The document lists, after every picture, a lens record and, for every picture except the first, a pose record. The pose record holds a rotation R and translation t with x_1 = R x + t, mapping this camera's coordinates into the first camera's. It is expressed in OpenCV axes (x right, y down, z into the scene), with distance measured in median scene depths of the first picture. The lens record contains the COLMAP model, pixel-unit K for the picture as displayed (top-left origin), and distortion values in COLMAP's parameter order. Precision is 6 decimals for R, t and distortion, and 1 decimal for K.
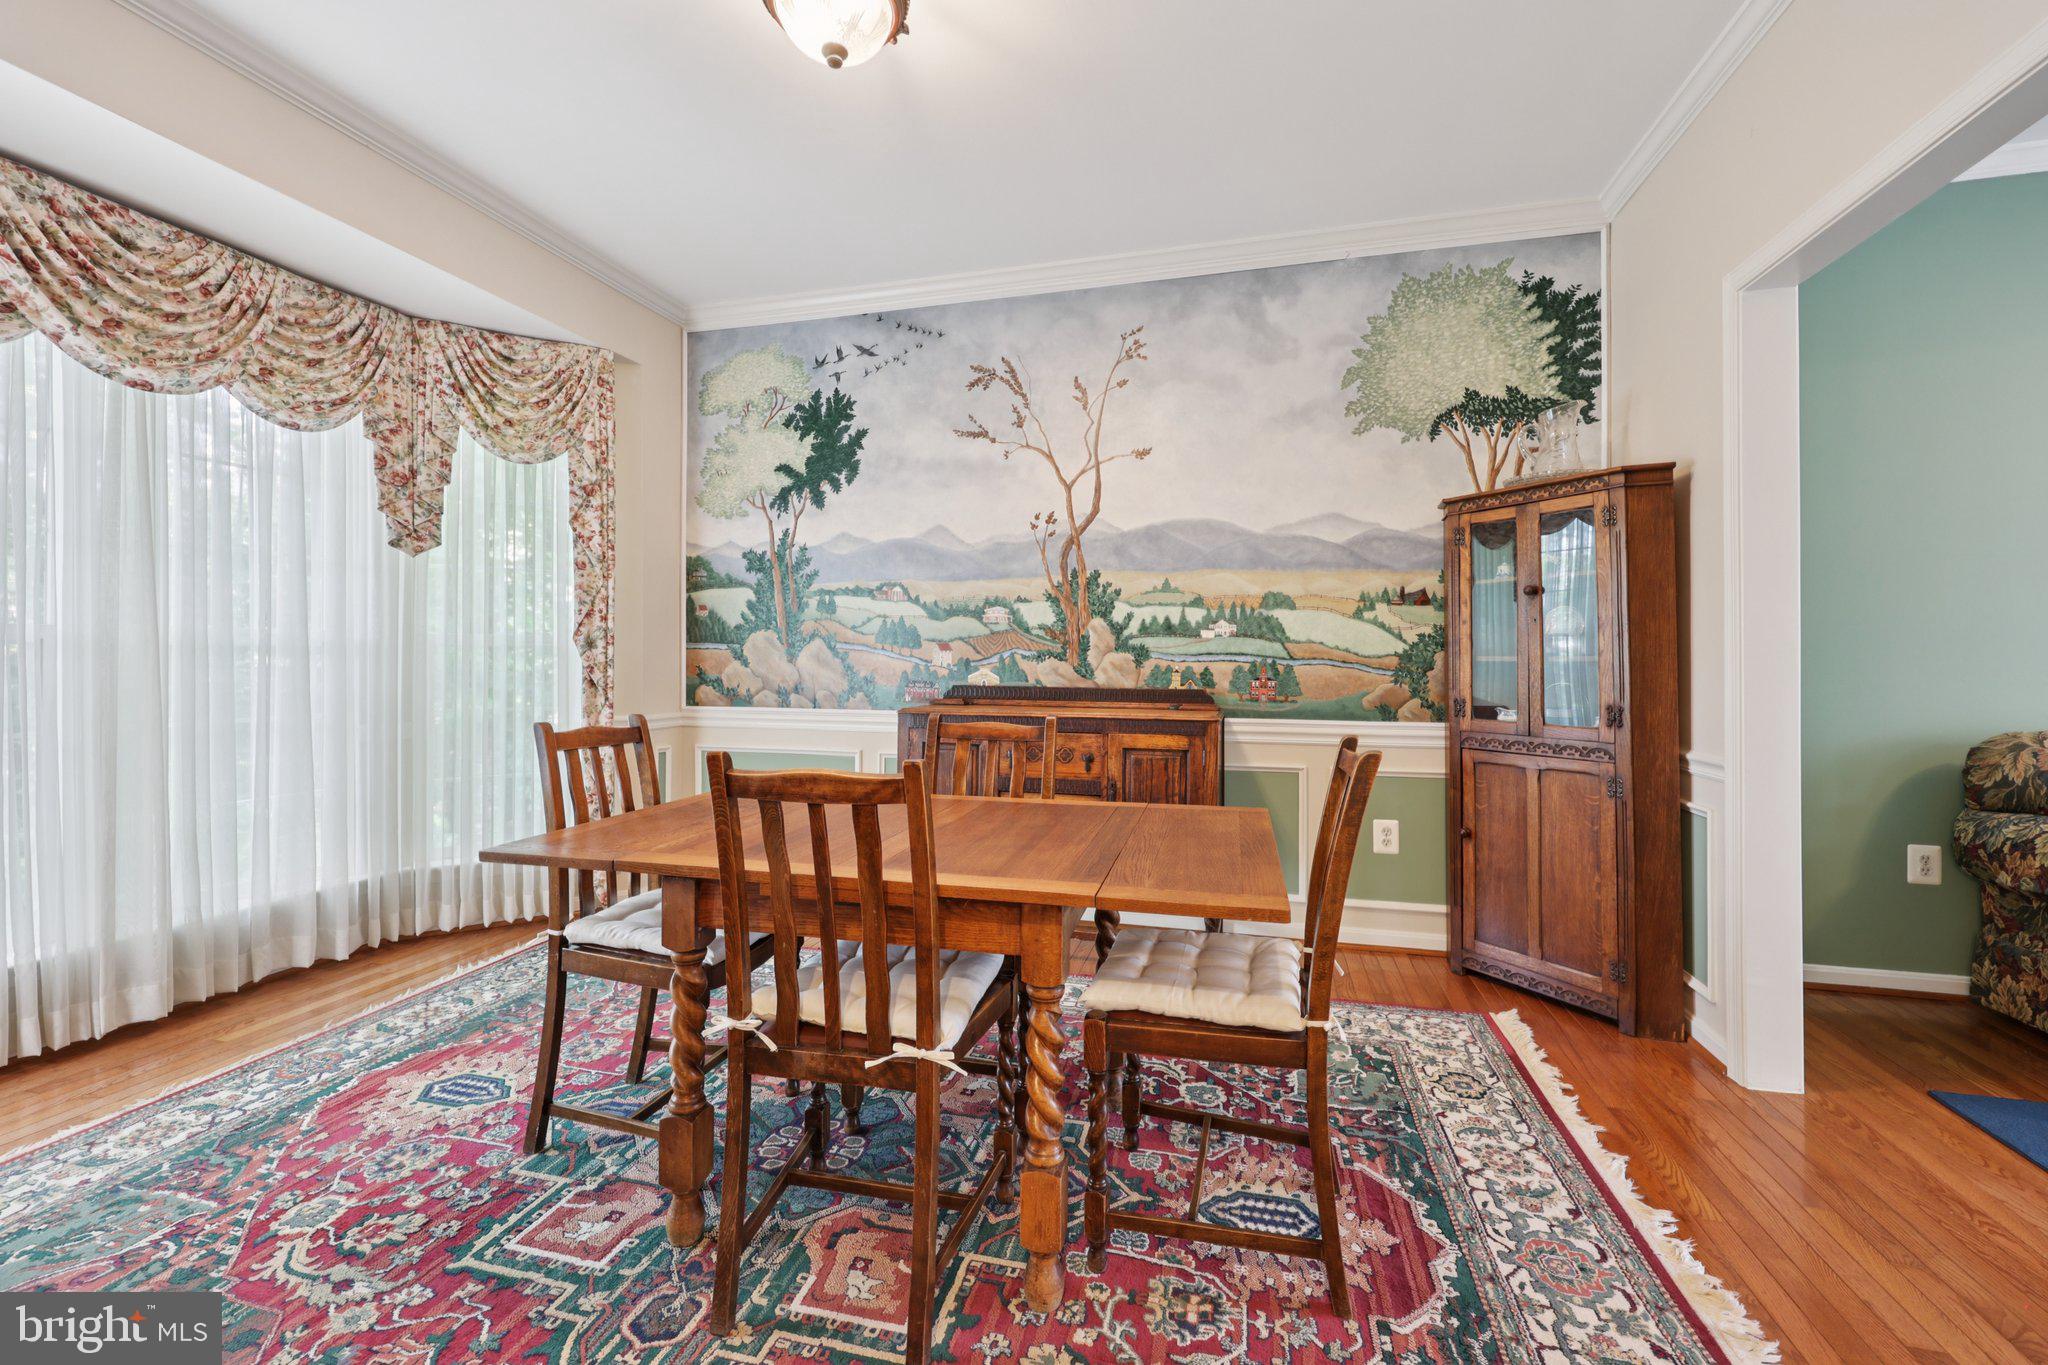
lens RADIAL K [[894.1, 0, 988.6], [0, 894.1, 652.0], [0, 0, 1]] dist [0.011446, -0.001087]
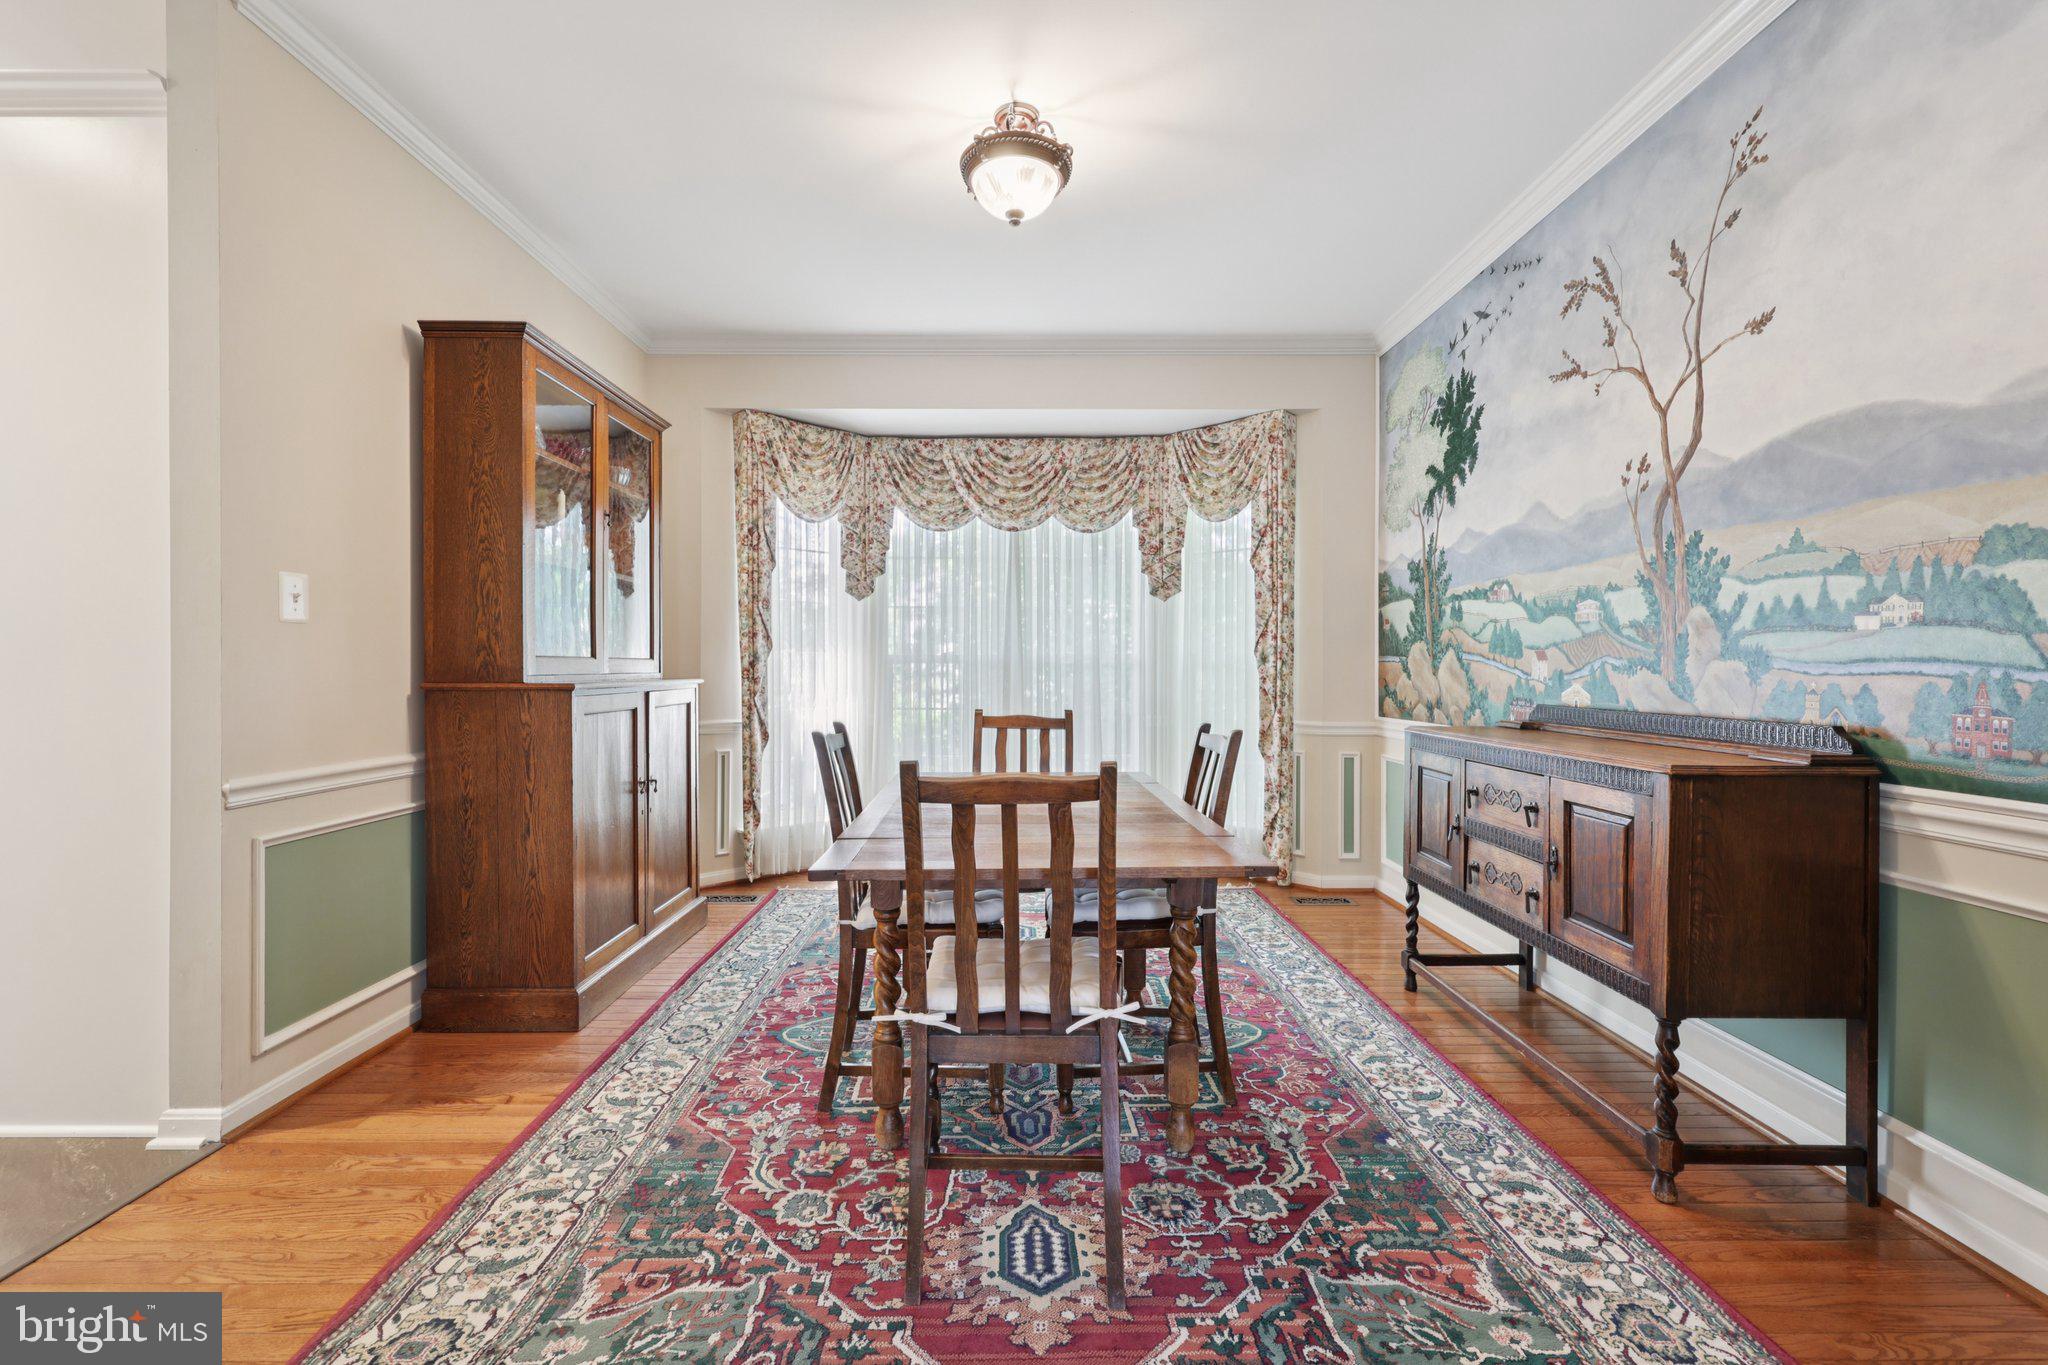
lens RADIAL K [[855.2, 0, 1004.0], [0, 855.2, 676.4], [0, 0, 1]] dist [0.001594, -0.001482]
pose [[0.254743, 0.004514, -0.966998, 0.598255], [0.004937, 0.999970, 0.005969, 0.006096], [0.966996, -0.006295, 0.254713, 0.374792]]
